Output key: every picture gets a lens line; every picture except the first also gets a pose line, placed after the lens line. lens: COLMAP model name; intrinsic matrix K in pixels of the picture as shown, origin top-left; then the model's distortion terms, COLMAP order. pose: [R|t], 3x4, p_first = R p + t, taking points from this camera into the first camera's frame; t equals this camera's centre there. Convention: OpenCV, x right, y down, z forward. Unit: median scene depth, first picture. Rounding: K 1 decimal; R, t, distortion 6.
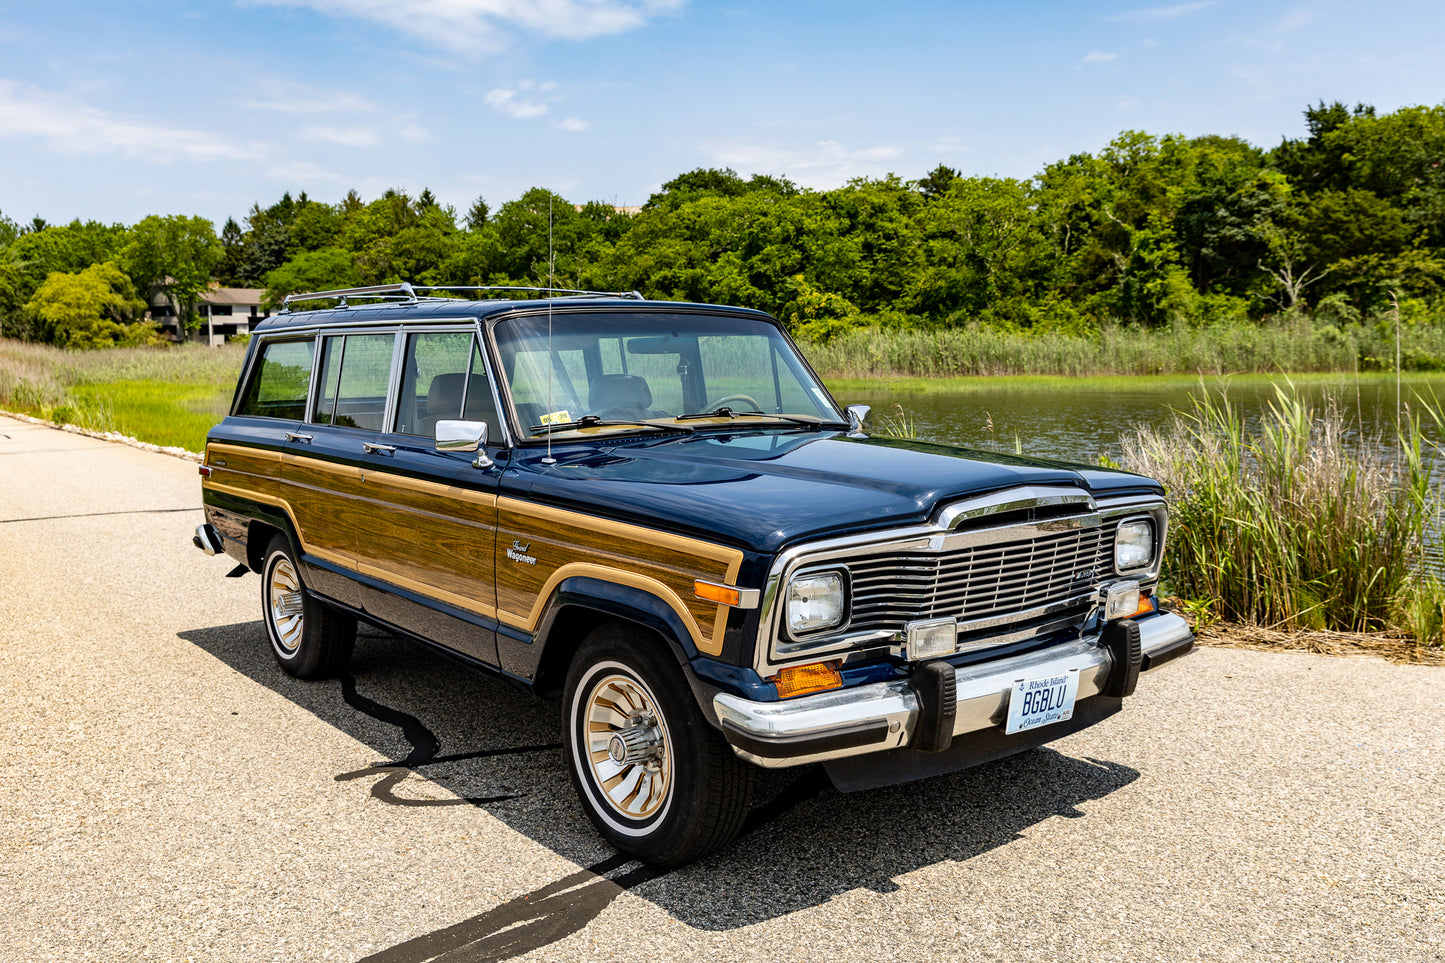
lens RADIAL K [[1237.7, 0, 707.8], [0, 1237.7, 484.8], [0, 0, 1]] dist [-0.004750, 0.008499]
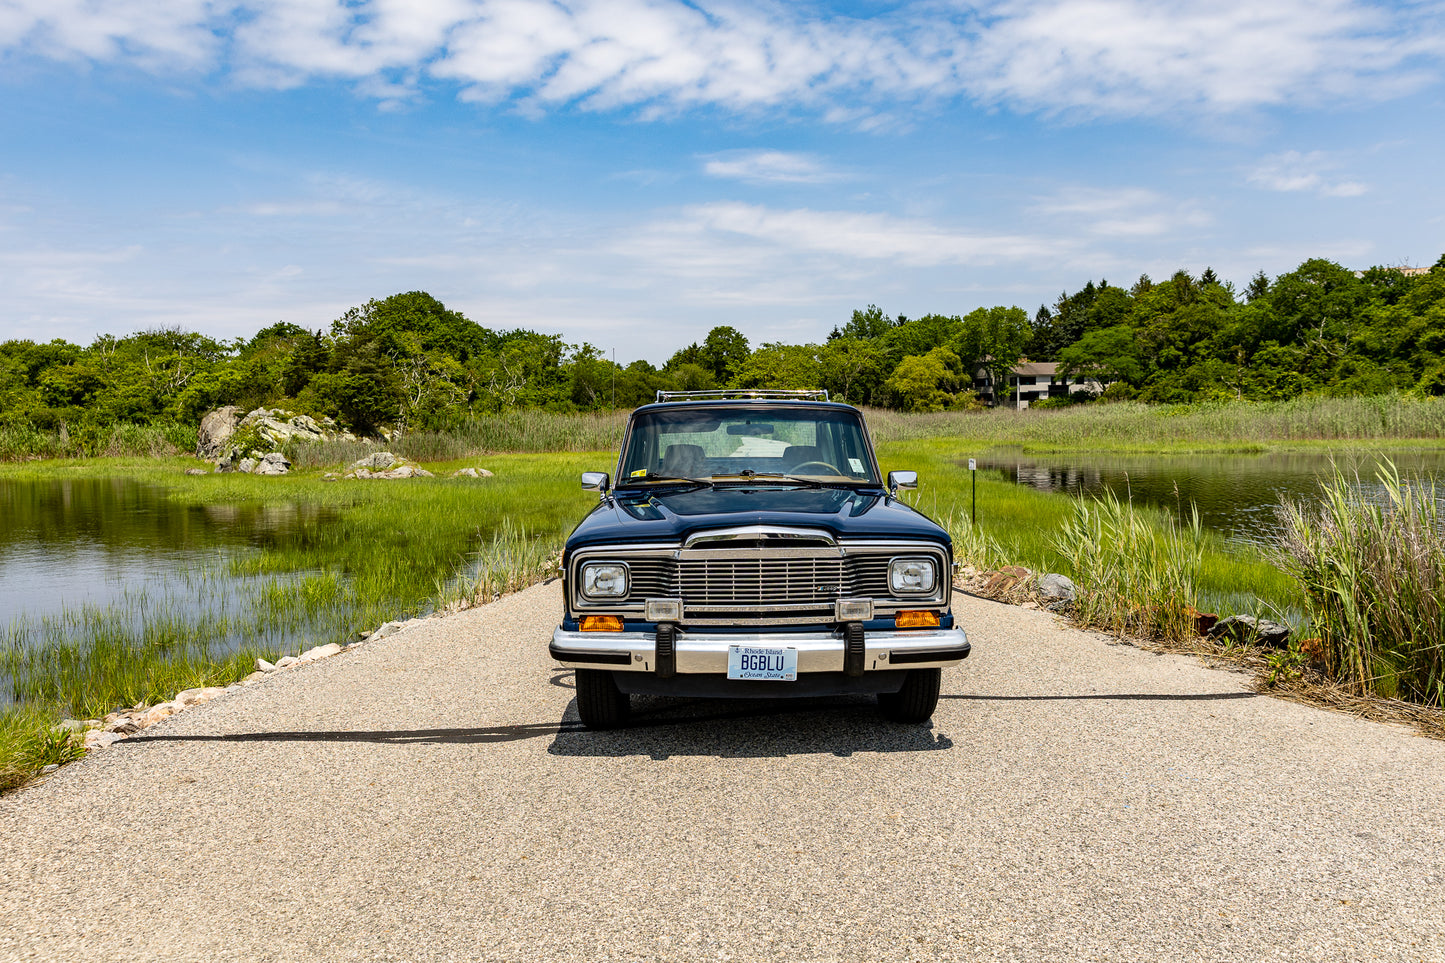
lens RADIAL K [[1033.0, 0, 722.2], [0, 1033.0, 494.3], [0, 0, 1]] dist [-0.002973, 0.002365]
pose [[0.793026, 0.041460, -0.607776, 0.985042], [-0.059330, 0.998195, -0.009321, -0.022035], [0.606292, 0.043451, 0.794054, -0.070606]]
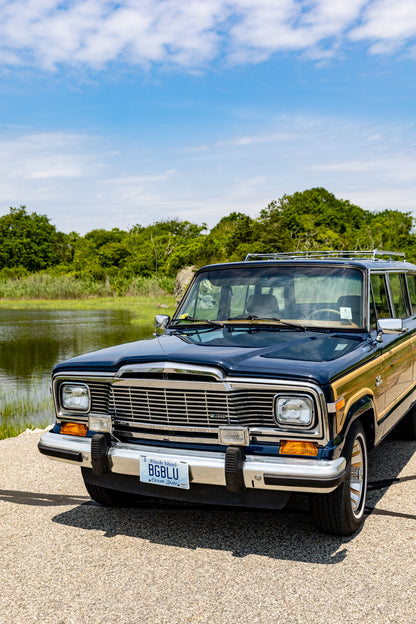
lens RADIAL K [[700.4, 0, 219.3], [0, 700.4, 329.4], [0, 0, 1]] dist [0.059777, 0.000000]
pose [[0.461610, 0.063757, -0.884789, 1.242167], [-0.078895, 0.996412, 0.030640, -0.088108], [0.883568, 0.055662, 0.464984, 0.535196]]
